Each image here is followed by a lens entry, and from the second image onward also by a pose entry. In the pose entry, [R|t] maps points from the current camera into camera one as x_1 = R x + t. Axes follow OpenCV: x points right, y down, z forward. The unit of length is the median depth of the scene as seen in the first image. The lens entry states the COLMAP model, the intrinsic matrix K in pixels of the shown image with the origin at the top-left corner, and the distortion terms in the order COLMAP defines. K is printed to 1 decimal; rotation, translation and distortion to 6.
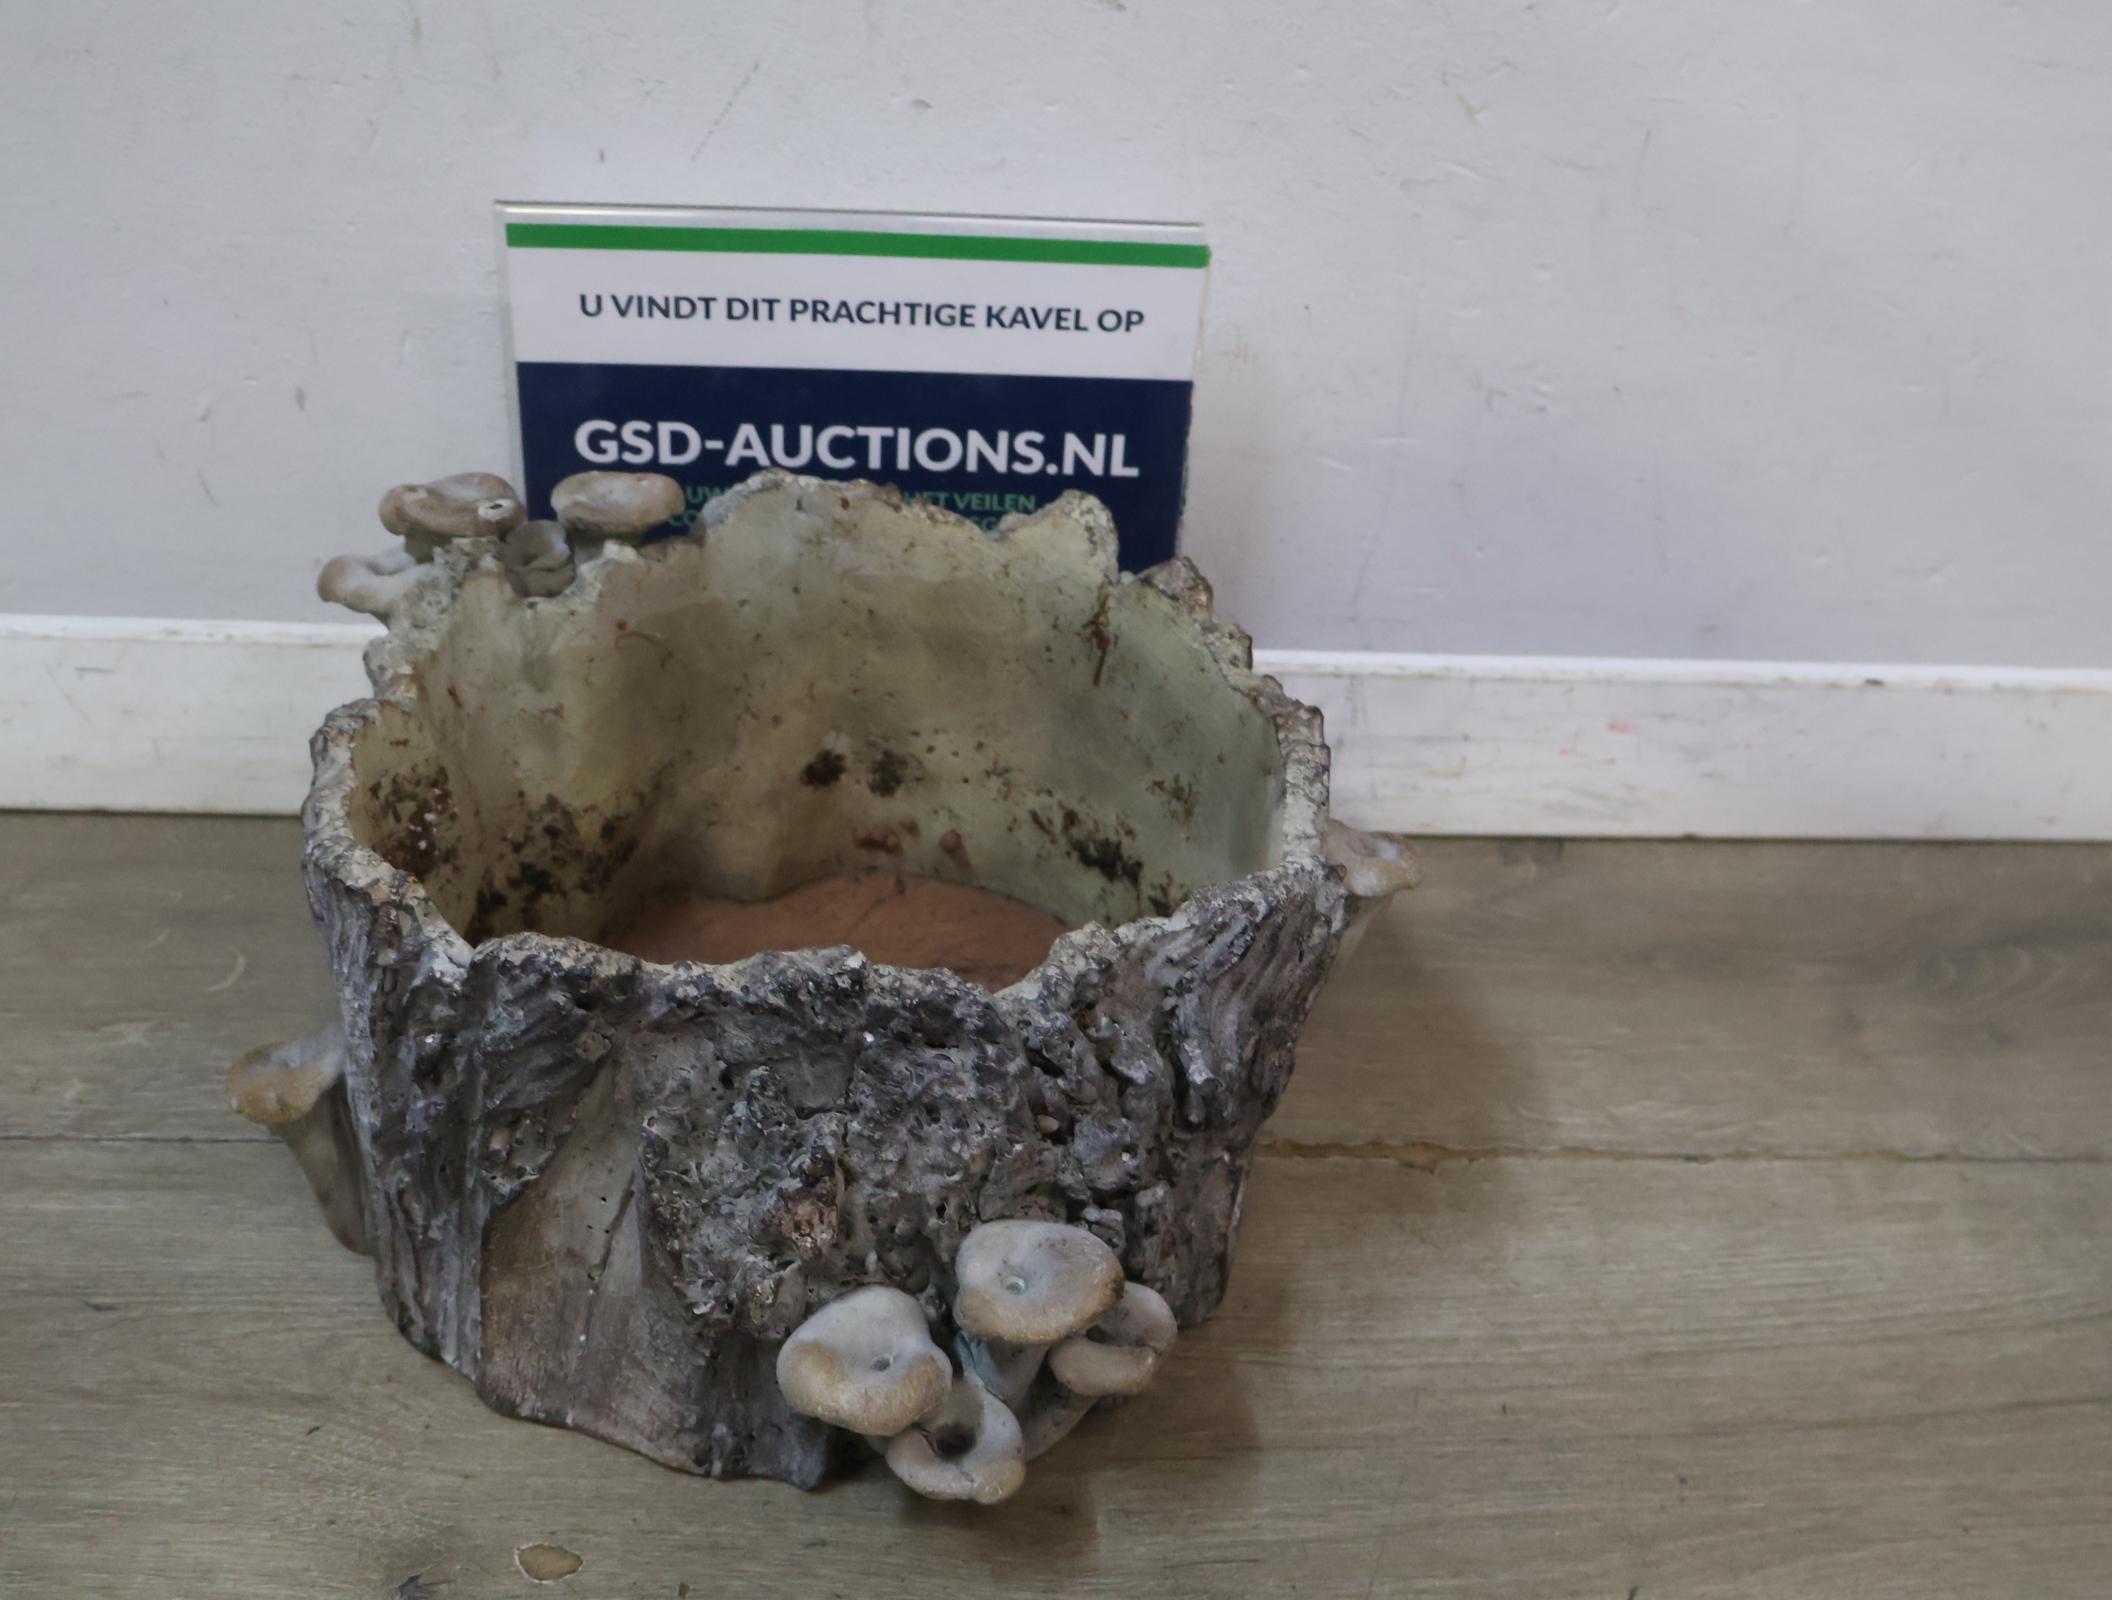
lens RADIAL K [[2642.4, 0, 1056.0], [0, 2642.4, 800.0], [0, 0, 1]] dist [-0.004820, 0.064353]
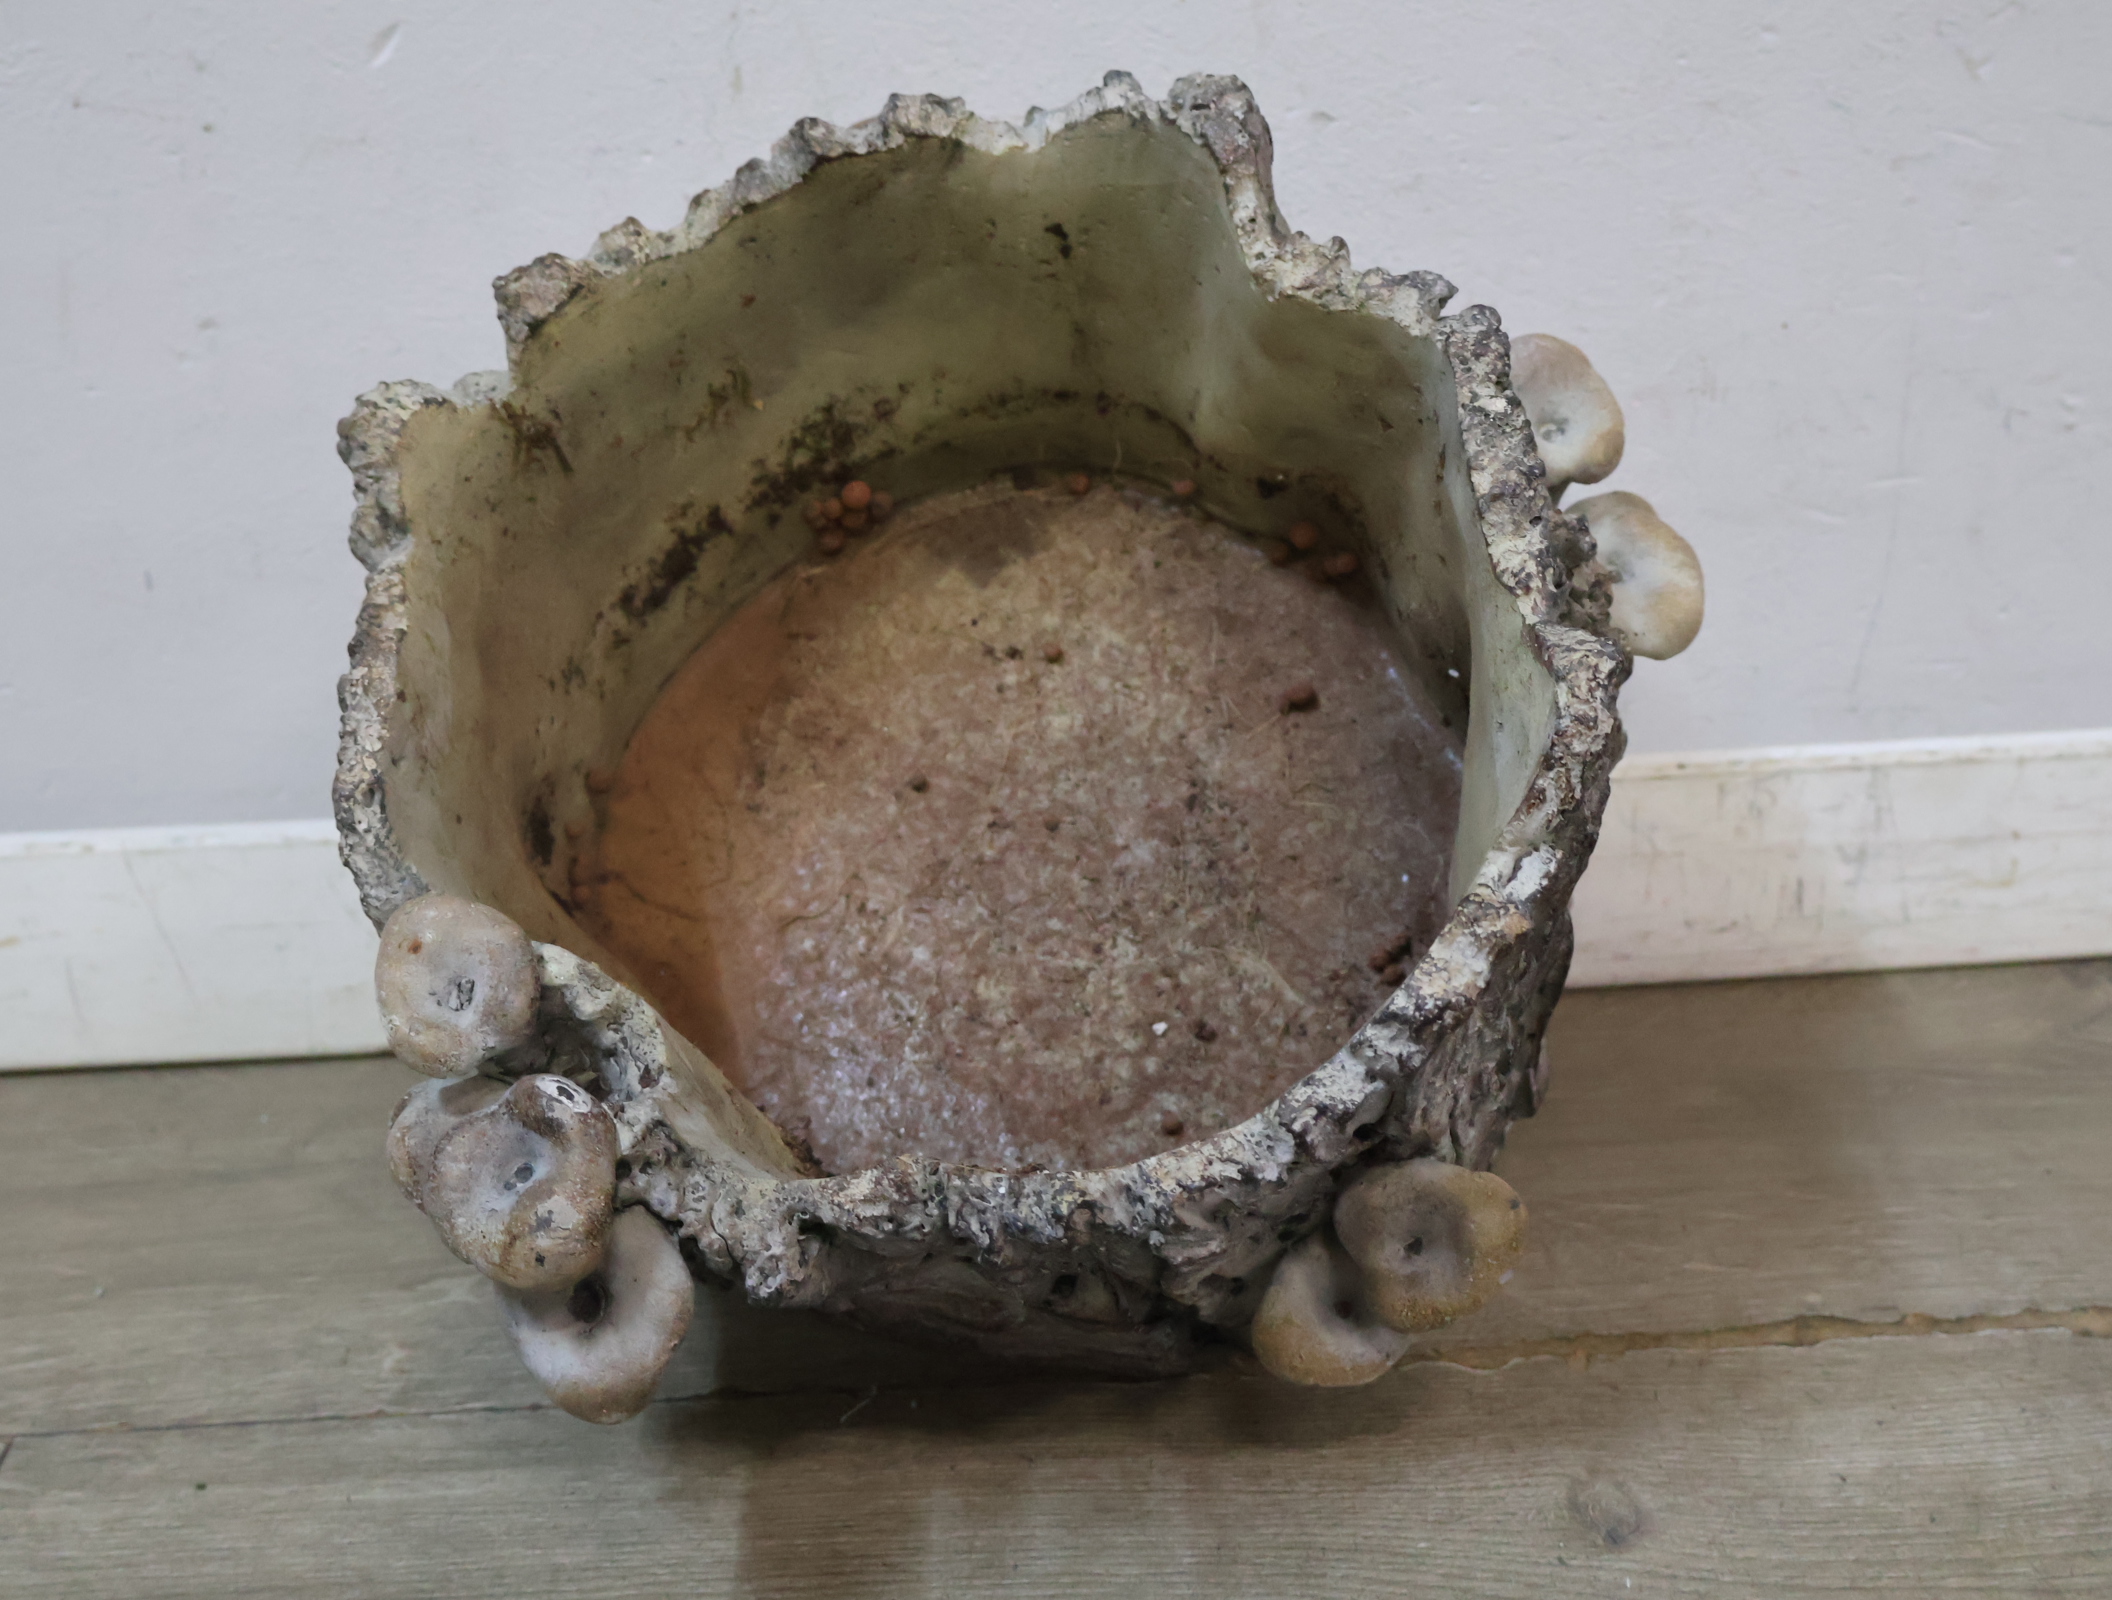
lens RADIAL K [[2642.4, 0, 1056.0], [0, 2642.4, 800.0], [0, 0, 1]] dist [-0.004820, 0.064353]
pose [[0.995271, -0.084657, -0.047639, -0.115211], [0.076026, 0.984107, -0.160477, 0.084596], [0.060467, 0.156097, 0.985889, 0.189735]]
